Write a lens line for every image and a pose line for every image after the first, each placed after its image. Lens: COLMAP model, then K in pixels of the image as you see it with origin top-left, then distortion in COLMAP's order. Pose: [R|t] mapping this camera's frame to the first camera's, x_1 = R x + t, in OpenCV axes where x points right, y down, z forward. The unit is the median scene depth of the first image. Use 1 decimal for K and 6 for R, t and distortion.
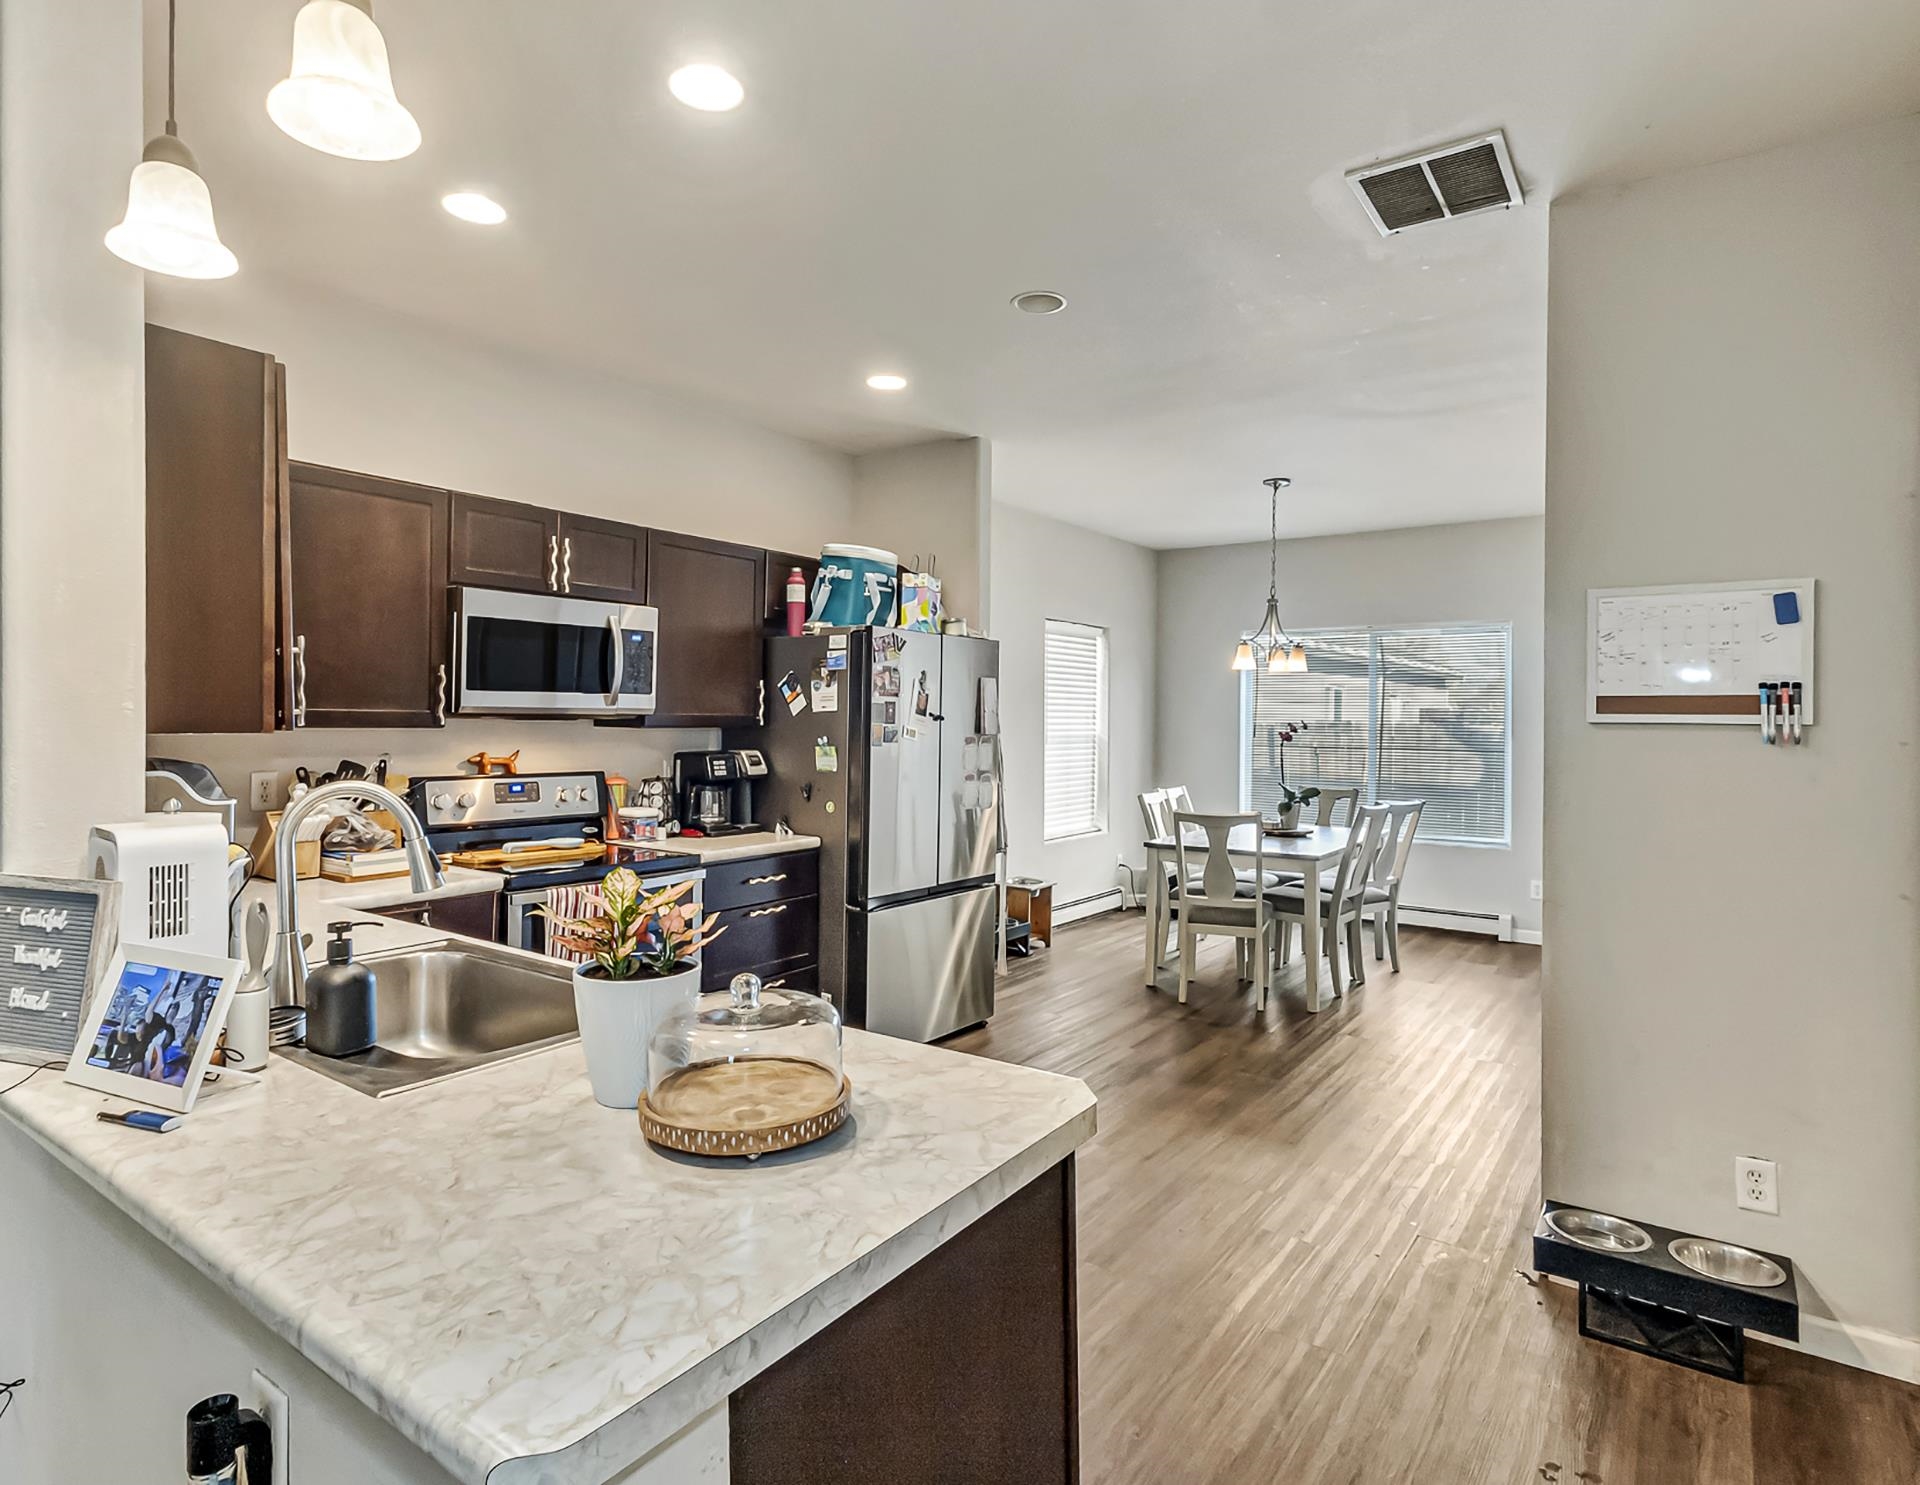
lens RADIAL K [[1059.1, 0, 955.1], [0, 1059.1, 724.2], [0, 0, 1]] dist [-0.000765, -0.000089]
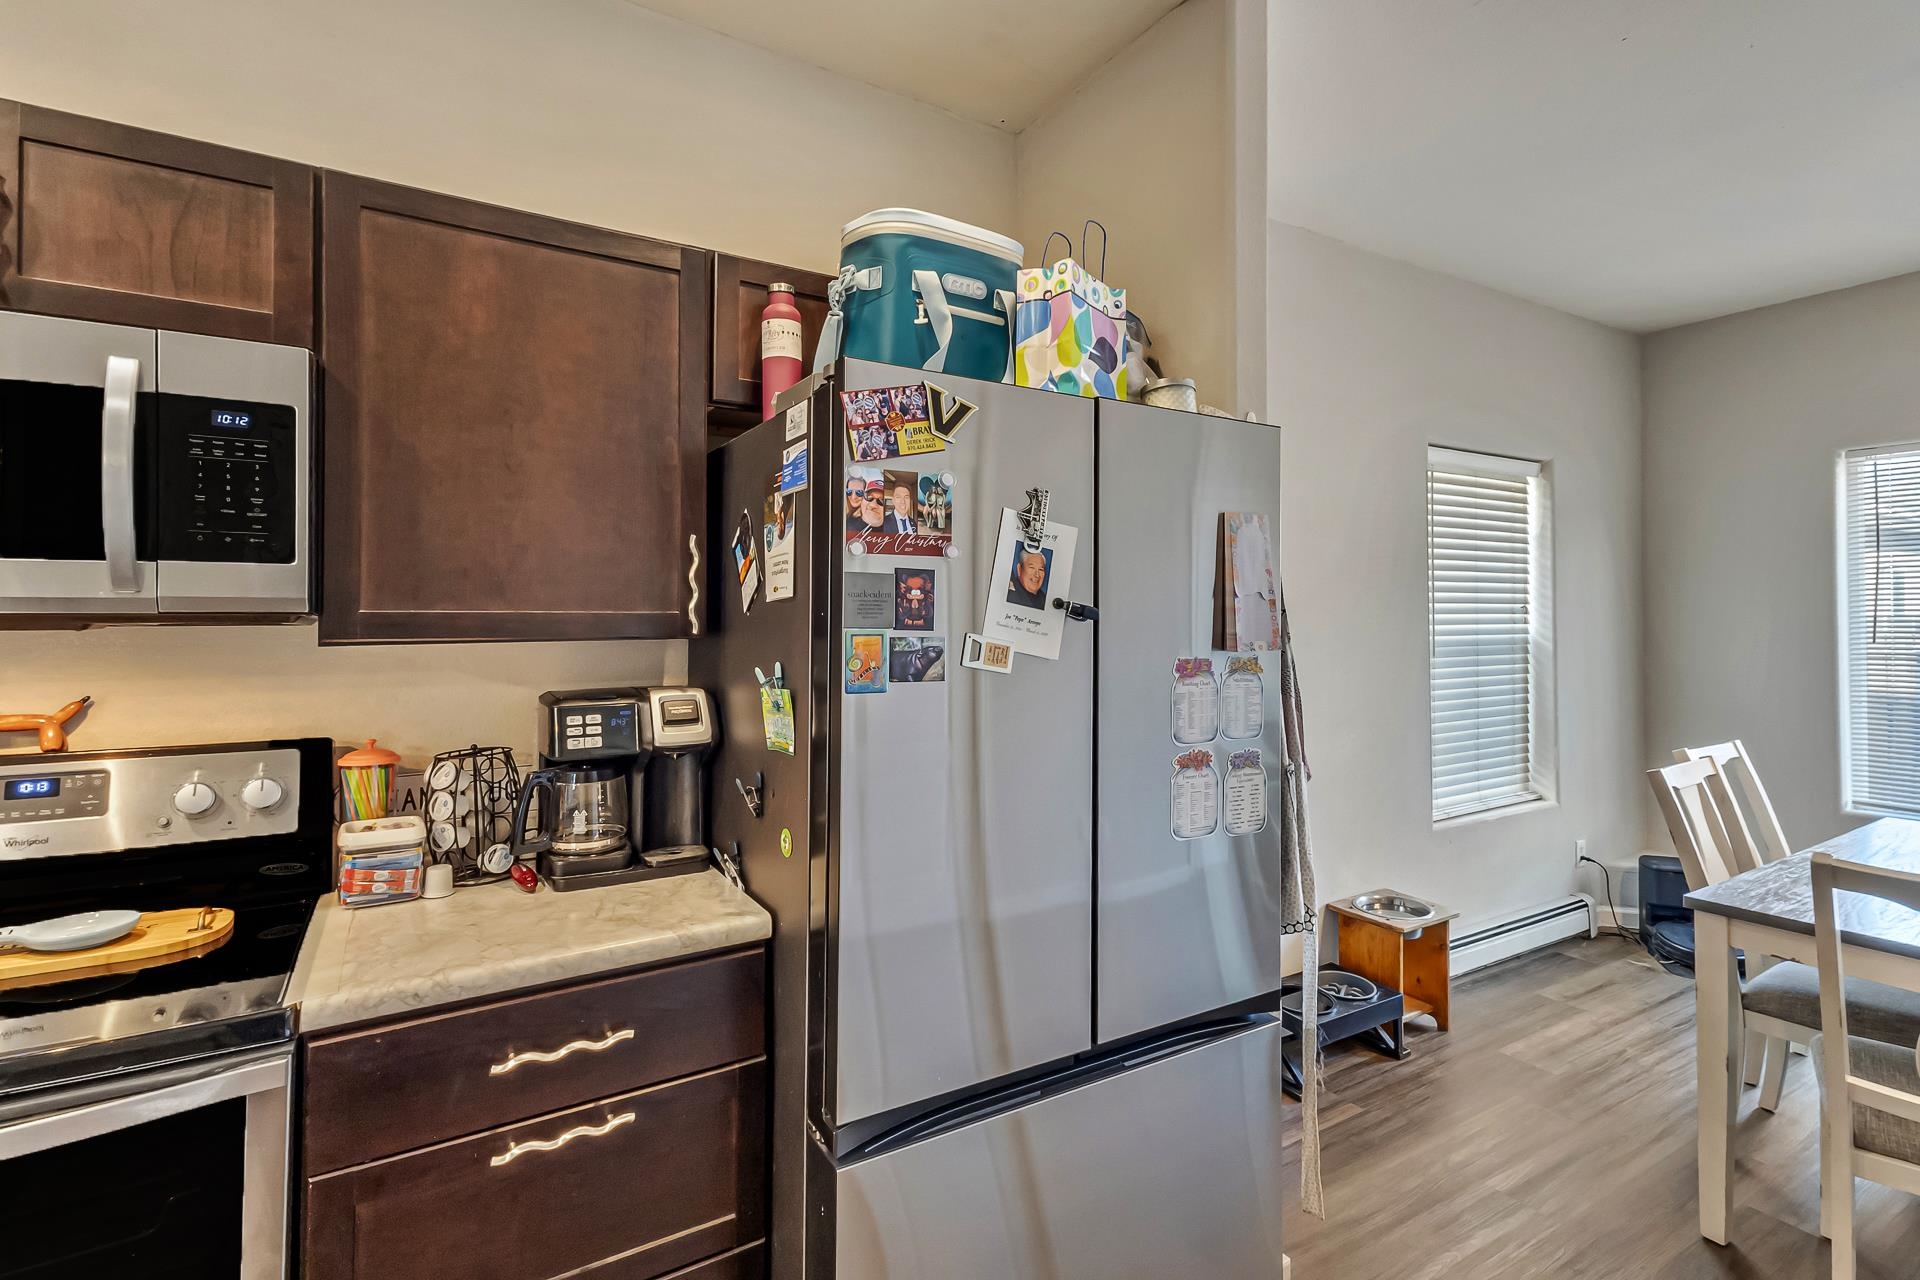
lens RADIAL K [[908.8, 0, 972.6], [0, 908.8, 609.1], [0, 0, 1]] dist [0.017303, -0.000366]
pose [[0.921318, -0.016553, -0.388457, 0.076625], [0.010200, 0.999778, -0.018410, -0.001488], [0.388675, 0.012999, 0.921283, 0.697572]]
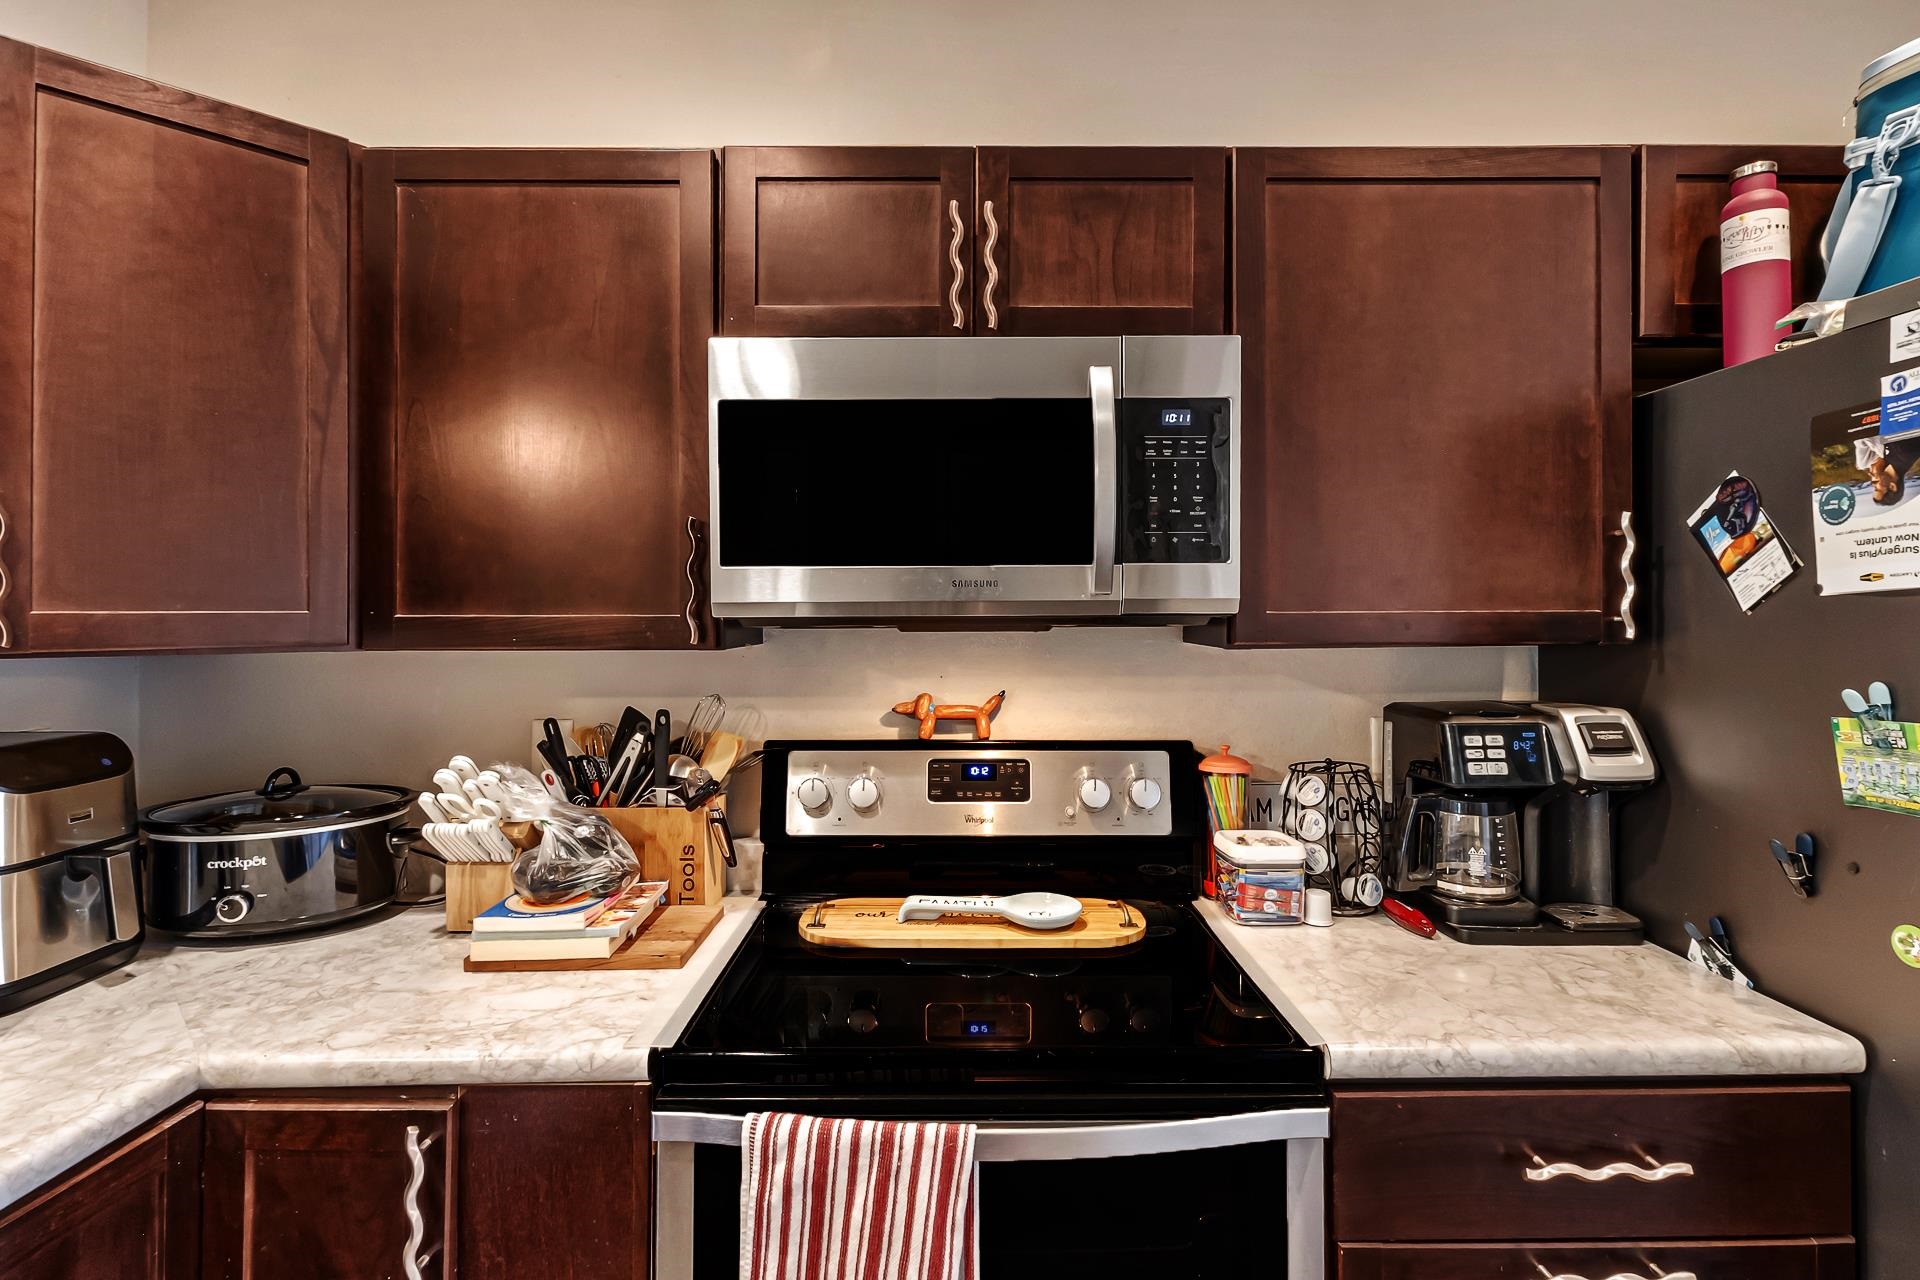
lens RADIAL K [[929.5, 0, 959.4], [0, 929.5, 609.4], [0, 0, 1]] dist [0.005709, 0.000193]
pose [[0.587778, -0.021170, -0.808745, -0.064512], [0.006906, 0.999752, -0.021151, -0.004062], [0.808992, 0.006847, 0.587779, 0.647243]]
